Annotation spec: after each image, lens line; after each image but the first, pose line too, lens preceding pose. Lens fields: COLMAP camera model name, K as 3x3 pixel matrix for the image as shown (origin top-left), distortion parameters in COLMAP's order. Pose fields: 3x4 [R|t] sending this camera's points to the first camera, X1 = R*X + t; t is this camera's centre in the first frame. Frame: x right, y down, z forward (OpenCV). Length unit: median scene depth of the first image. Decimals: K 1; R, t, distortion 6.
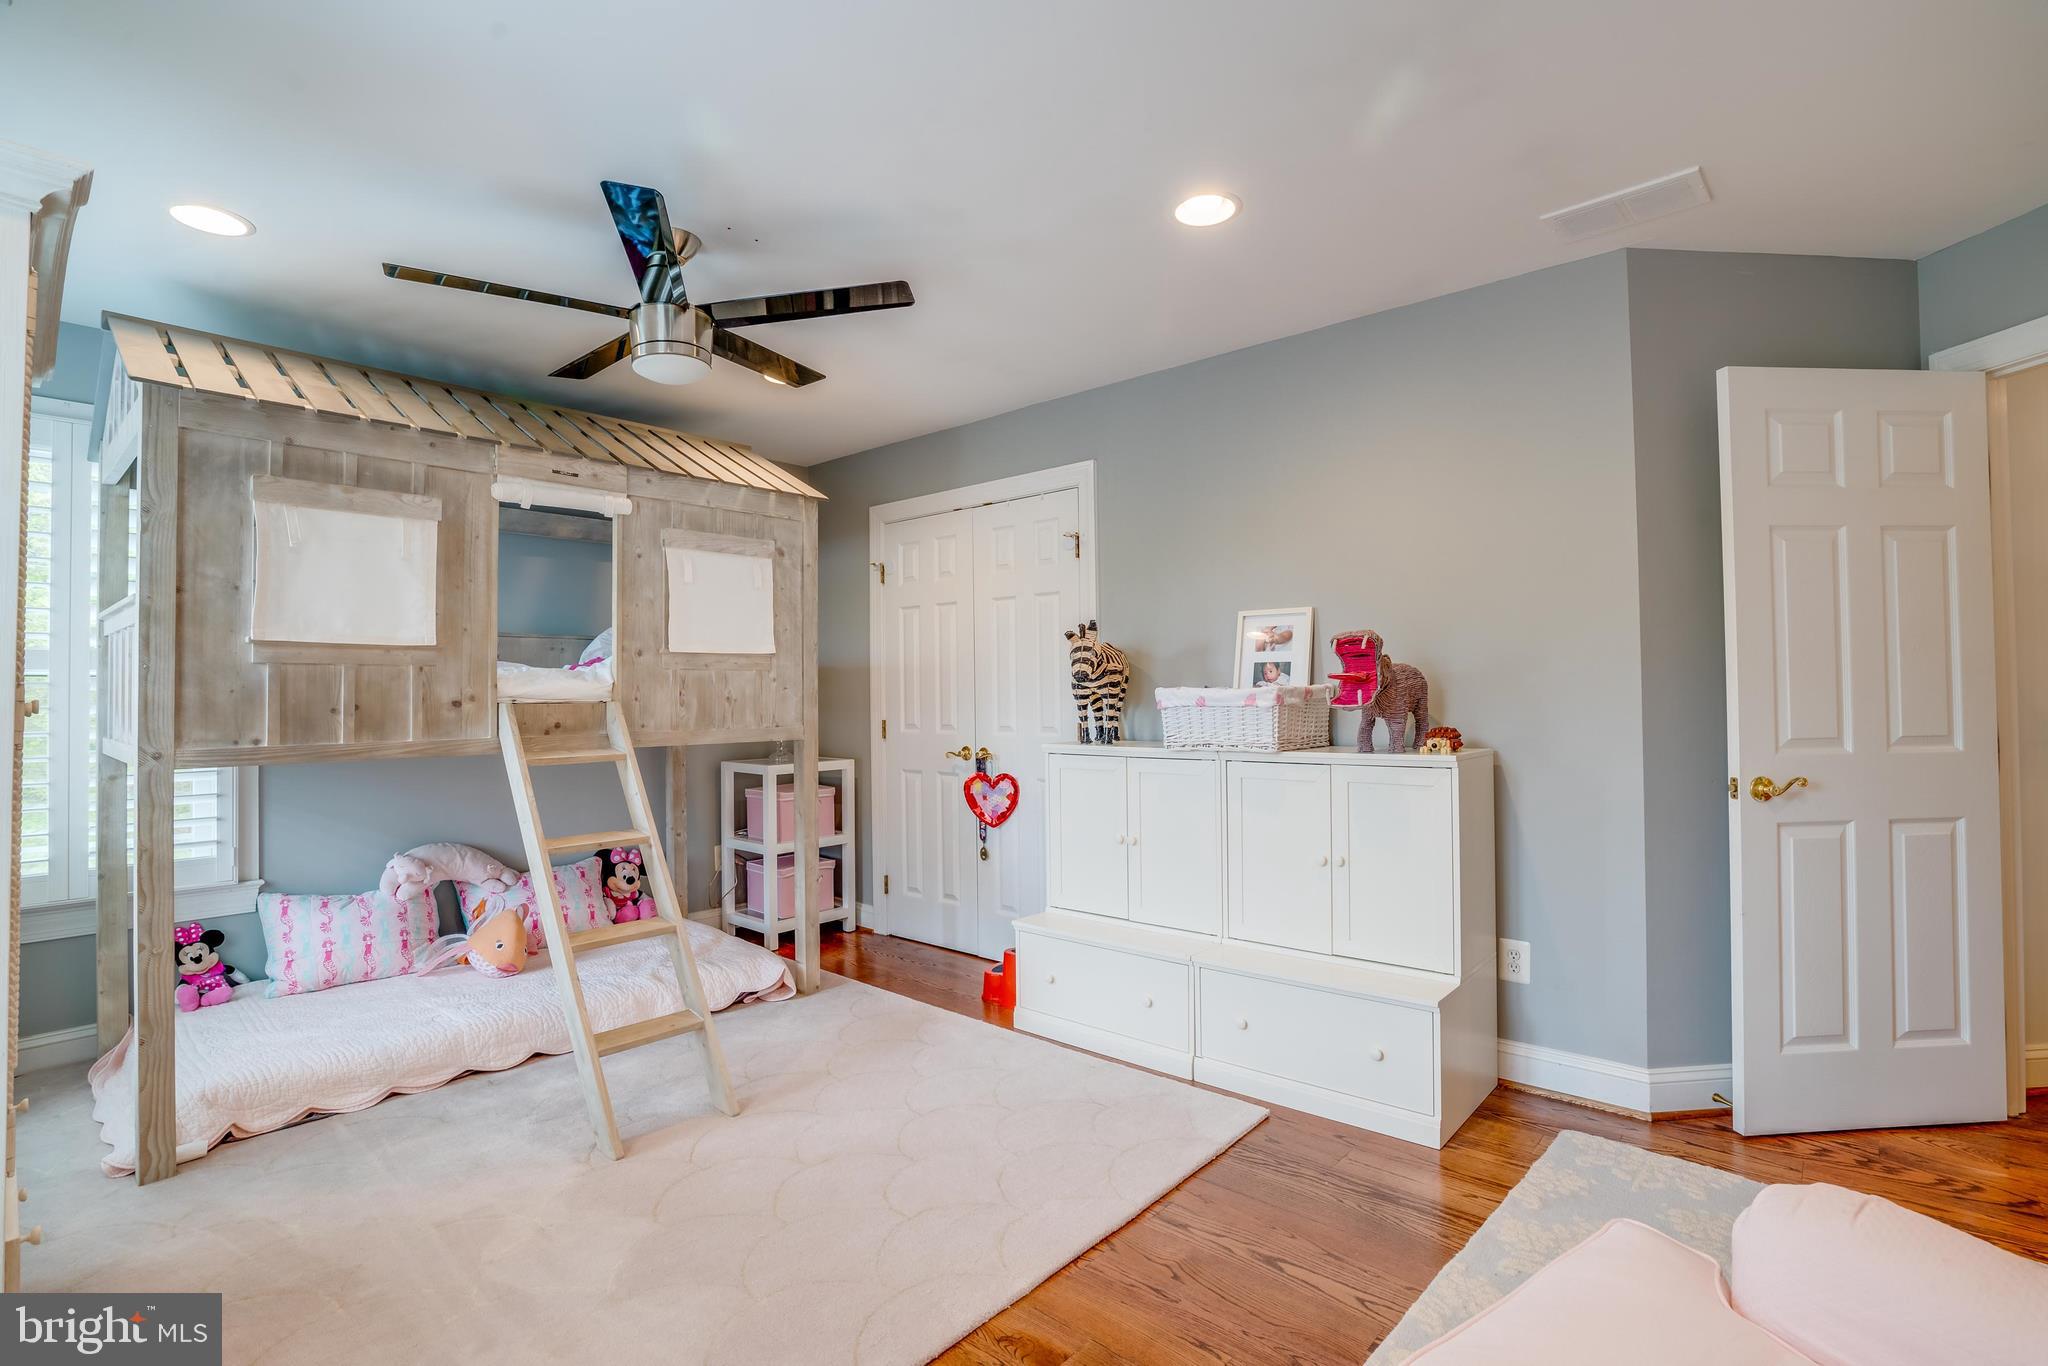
lens RADIAL K [[948.2, 0, 1037.5], [0, 948.2, 672.5], [0, 0, 1]] dist [-0.043536, 0.008739]
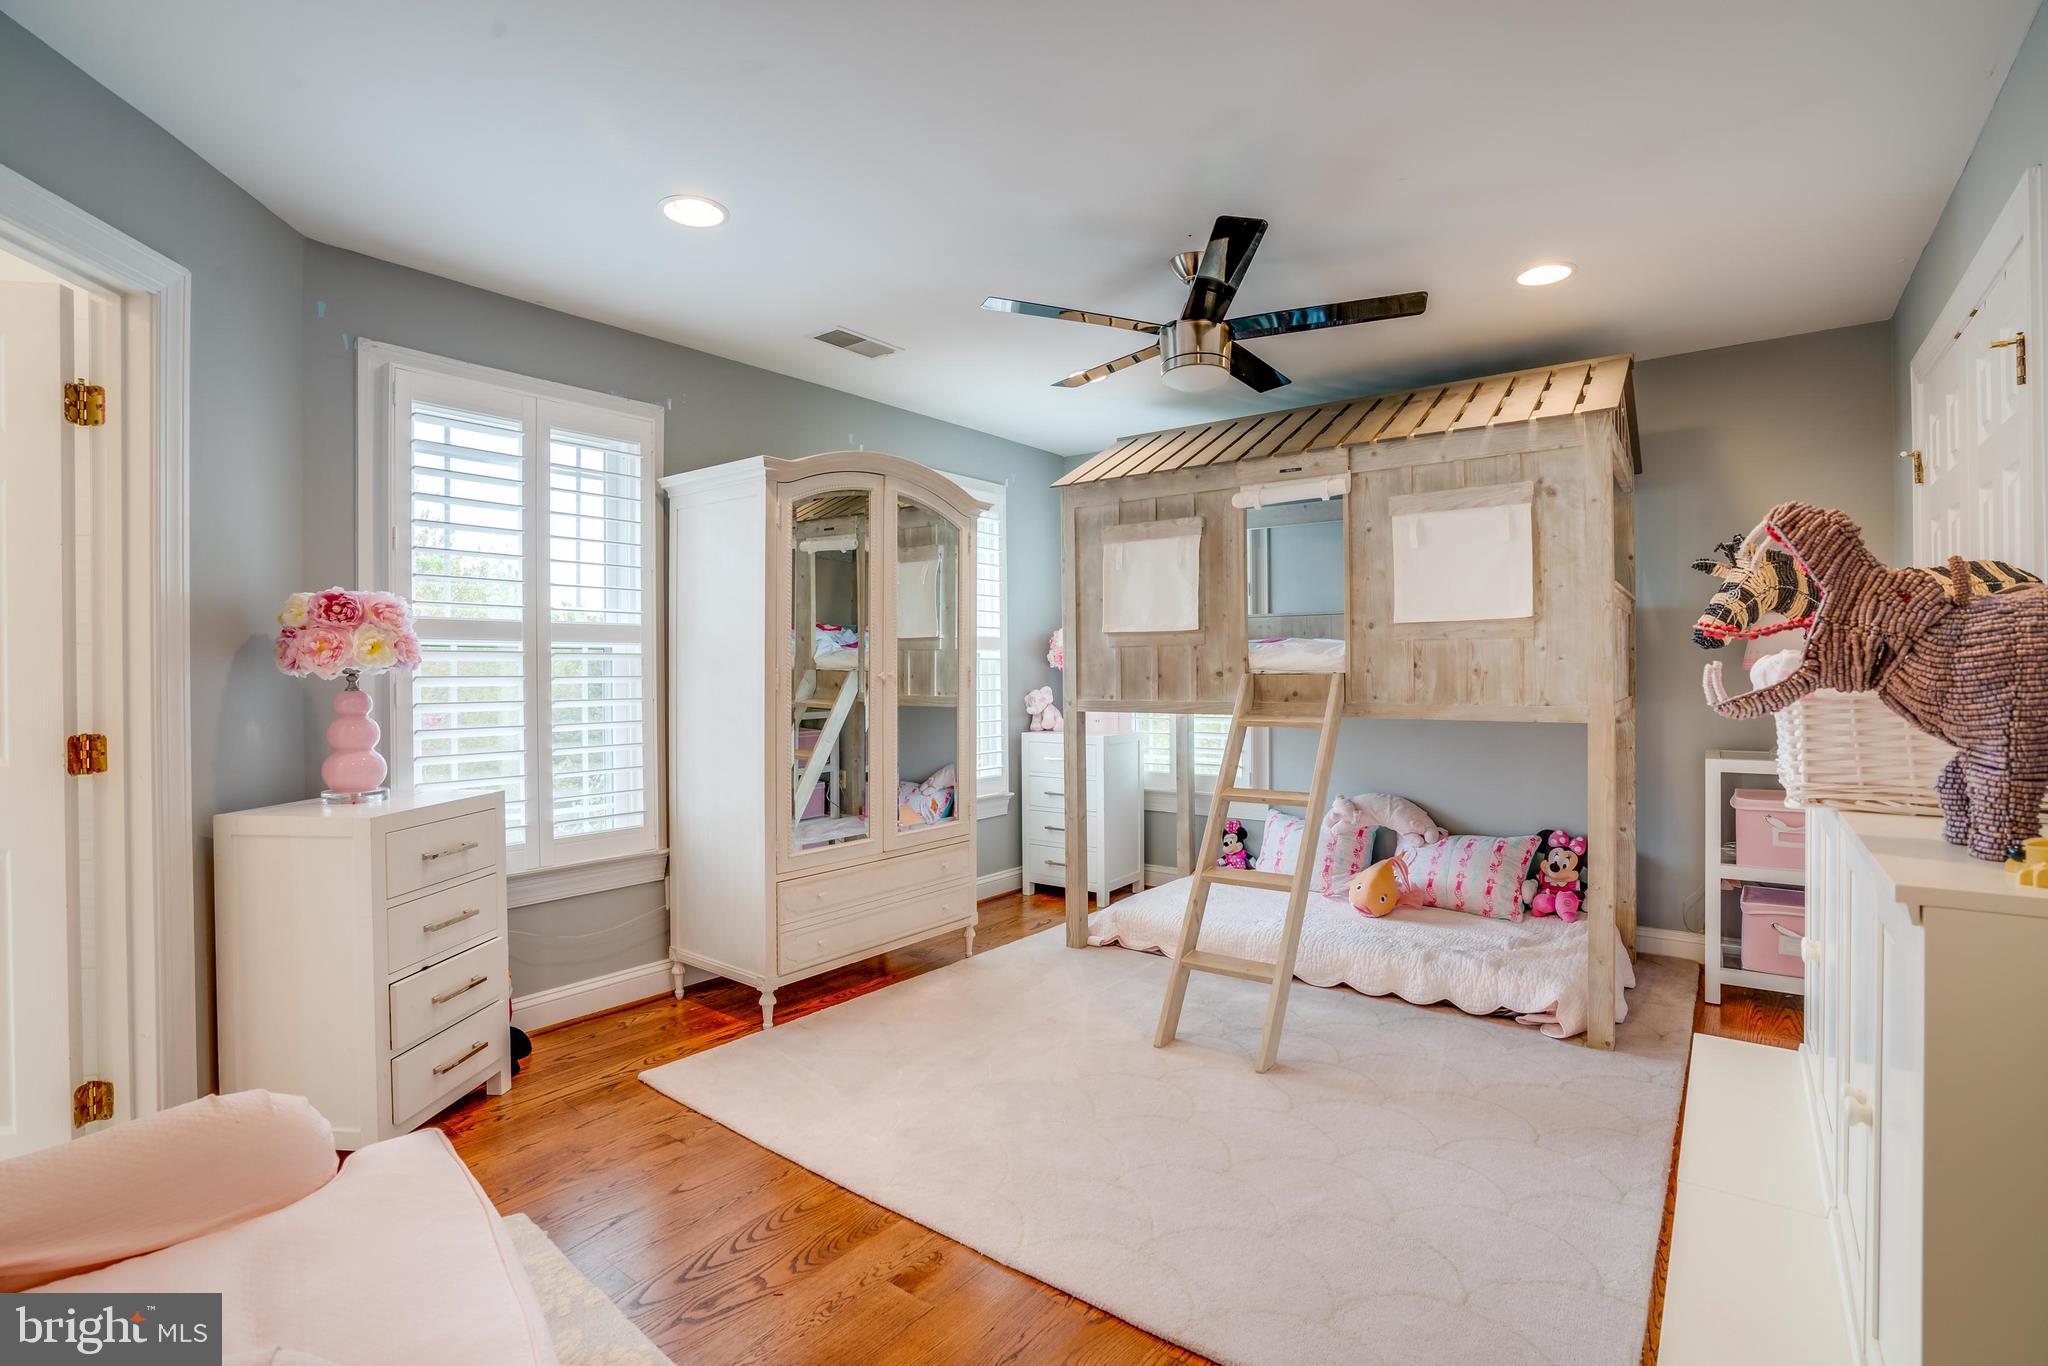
lens RADIAL K [[948.2, 0, 1036.6], [0, 948.2, 682.8], [0, 0, 1]] dist [-0.043536, 0.008739]
pose [[0.083858, 0.020020, -0.996277, 0.562826], [0.026837, 0.999390, 0.022342, 0.008559], [0.996116, -0.028610, 0.083269, 0.552938]]
